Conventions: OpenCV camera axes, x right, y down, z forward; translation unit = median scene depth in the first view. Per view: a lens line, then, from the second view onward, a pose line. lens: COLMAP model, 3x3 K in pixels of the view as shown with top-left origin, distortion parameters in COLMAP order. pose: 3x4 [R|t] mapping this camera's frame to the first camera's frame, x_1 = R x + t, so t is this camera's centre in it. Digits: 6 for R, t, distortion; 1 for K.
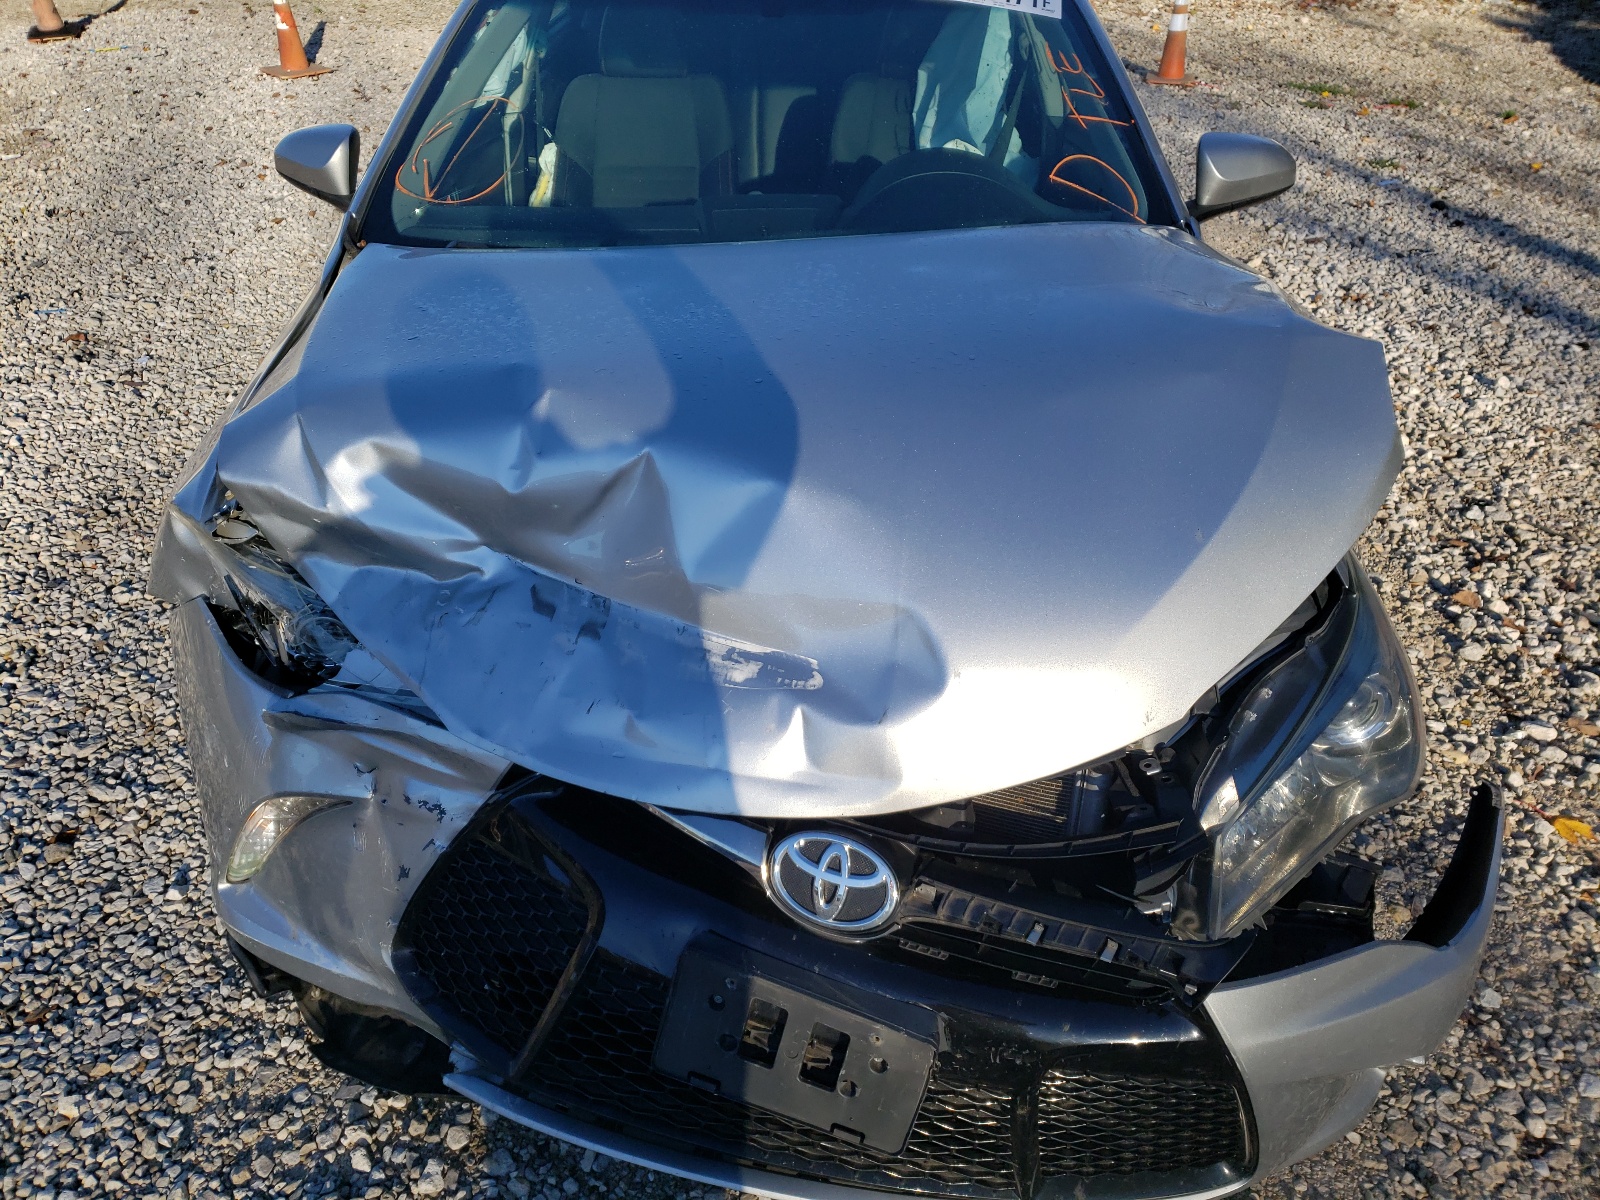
lens RADIAL K [[1201.9, 0, 769.1], [0, 1201.9, 592.3], [0, 0, 1]] dist [0.030174, -0.003236]
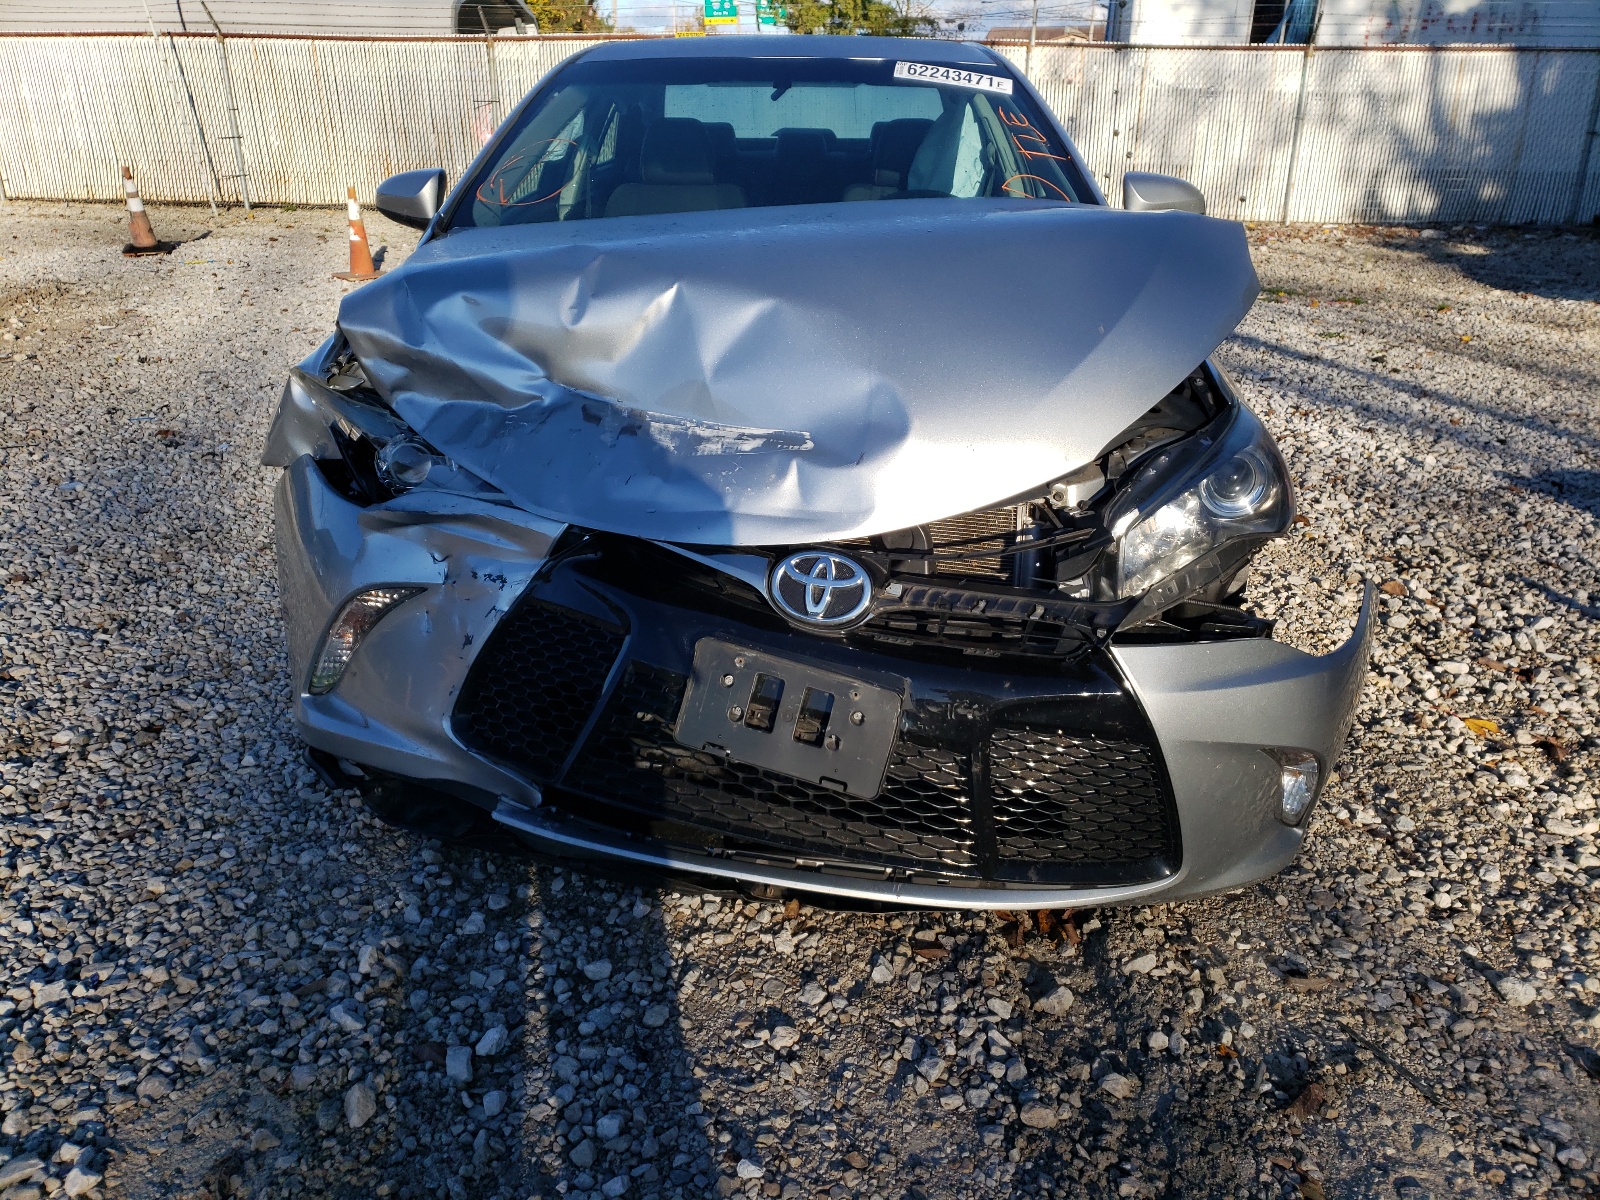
lens RADIAL K [[1201.9, 0, 802.7], [0, 1201.9, 593.8], [0, 0, 1]] dist [0.030174, -0.003236]
pose [[0.999953, 0.000239, 0.009662, 0.013526], [0.001707, 0.979621, -0.200847, 0.302182], [-0.009513, 0.200855, 0.979575, -0.131933]]
